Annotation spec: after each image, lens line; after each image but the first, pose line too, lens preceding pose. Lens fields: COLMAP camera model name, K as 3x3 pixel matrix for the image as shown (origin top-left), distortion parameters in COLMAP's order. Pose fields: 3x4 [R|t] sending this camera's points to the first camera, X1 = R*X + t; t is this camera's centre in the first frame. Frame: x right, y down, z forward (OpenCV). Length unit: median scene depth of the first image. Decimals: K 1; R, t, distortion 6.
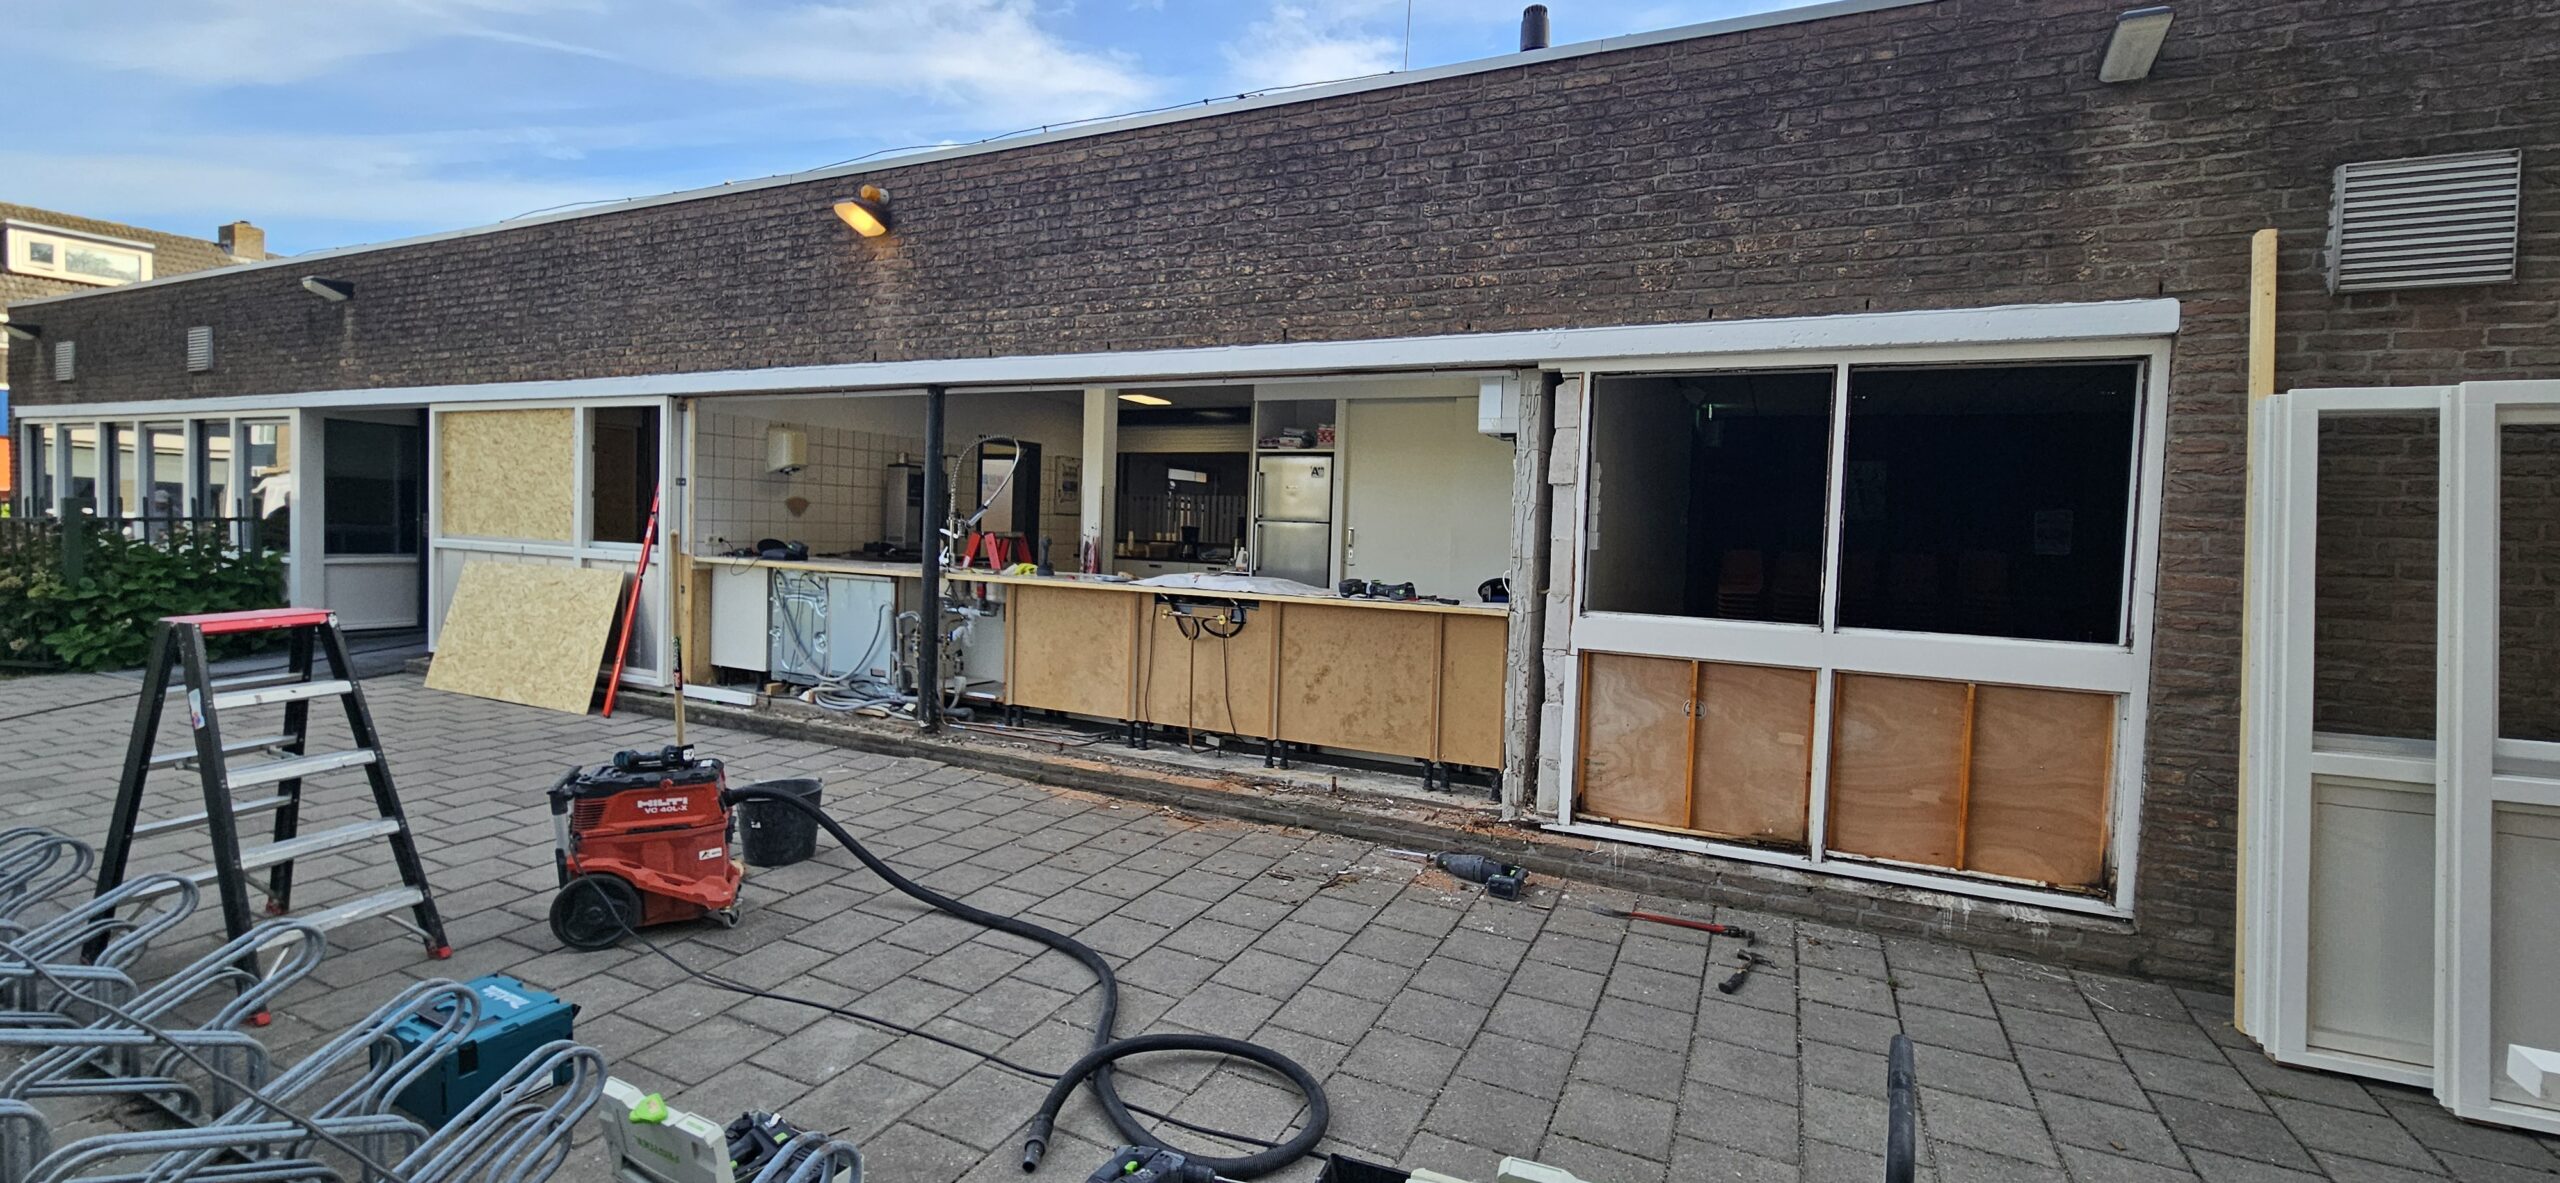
lens RADIAL K [[1039.2, 0, 1297.3], [0, 1039.2, 564.3], [0, 0, 1]] dist [0.001077, 0.000081]
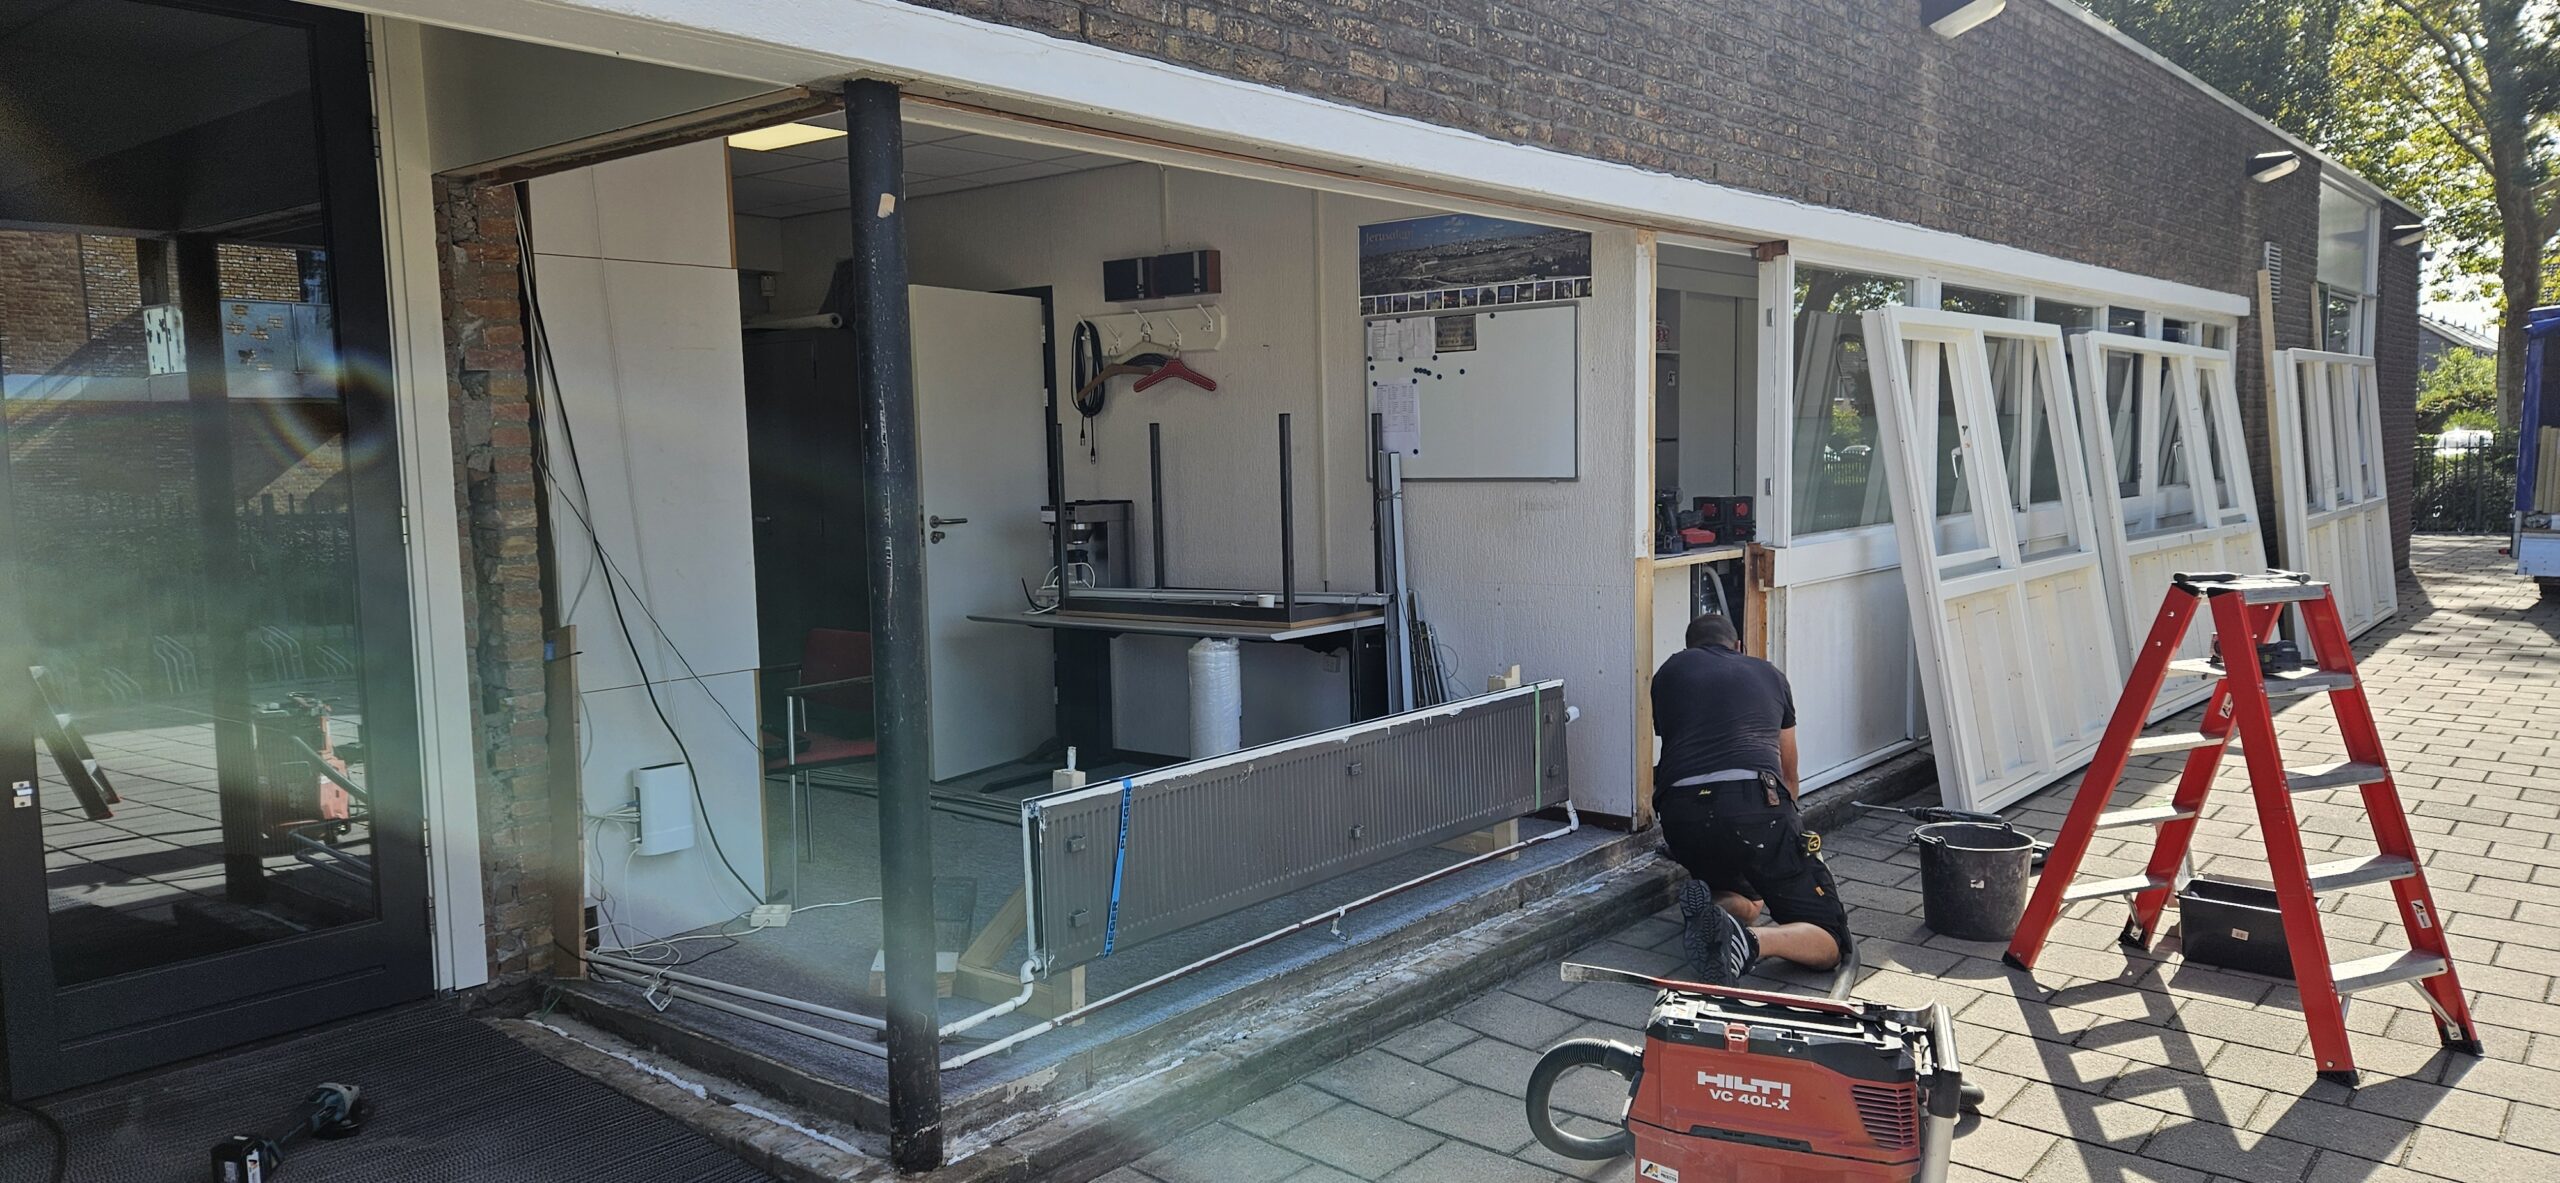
lens RADIAL K [[1705.1, 0, 1290.3], [0, 1705.1, 606.1], [0, 0, 1]] dist [0.092318, -0.087818]
pose [[0.241019, -0.133614, 0.961279, -2.057903], [0.061024, 0.990604, 0.122390, -0.141194], [-0.968600, 0.029163, 0.246909, 1.428532]]
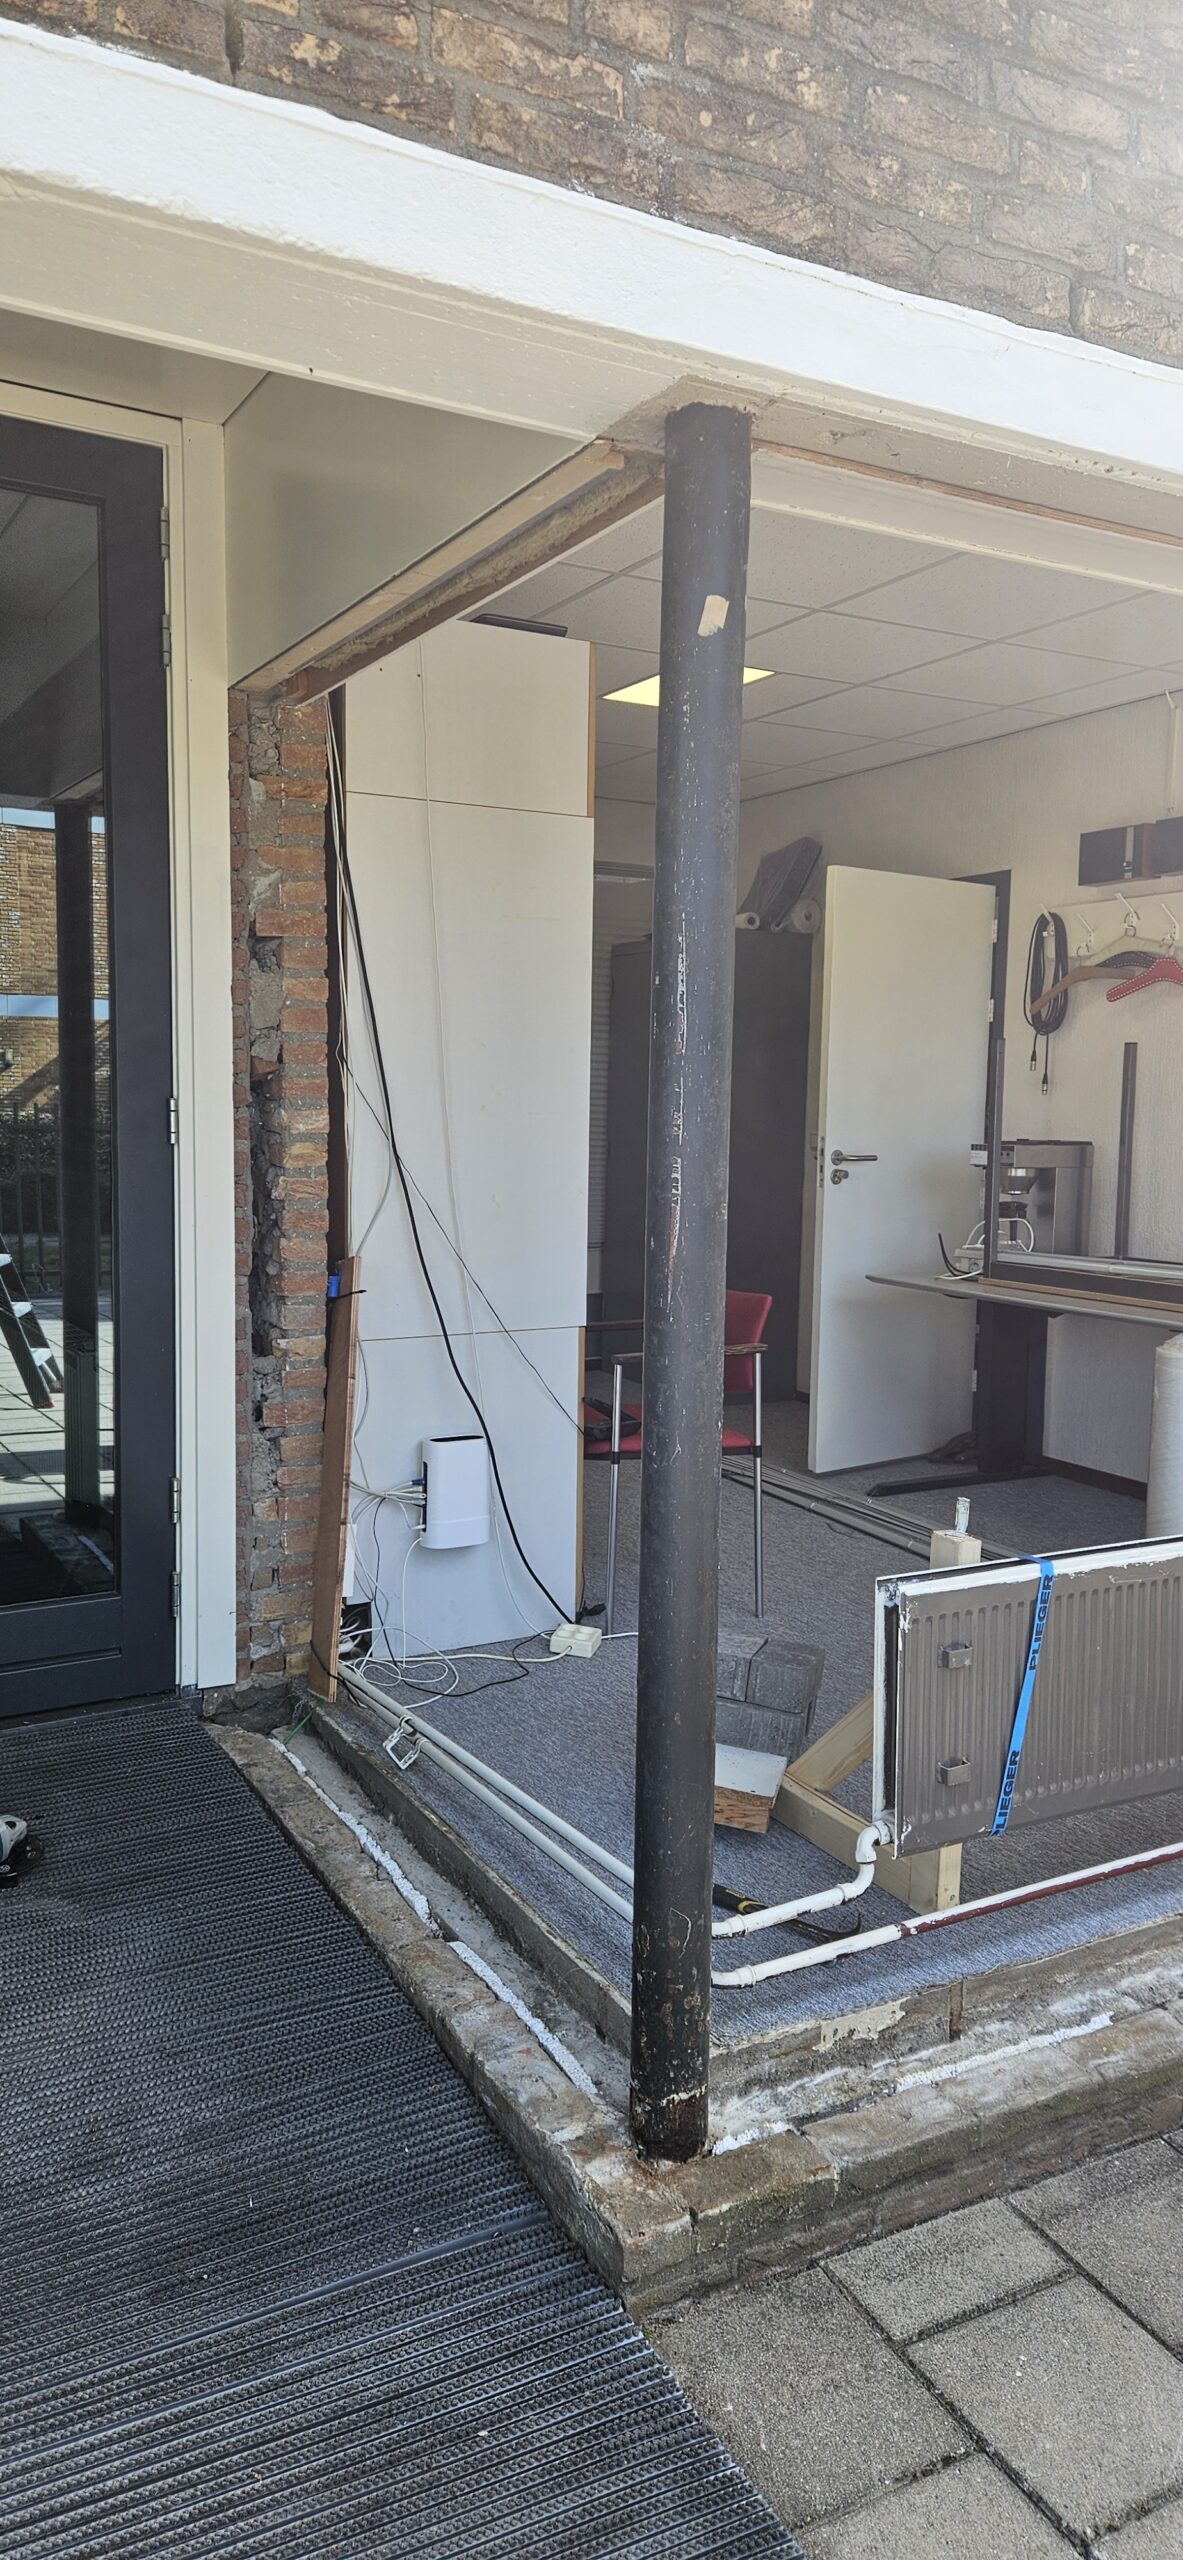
lens RADIAL K [[1705.1, 0, 582.7], [0, 1705.1, 1268.4], [0, 0, 1]] dist [0.092318, -0.087818]
pose [[0.586833, -0.109188, 0.802312, -1.800769], [0.030548, 0.993146, 0.112815, -0.116738], [-0.809132, -0.041694, 0.586146, 1.517855]]
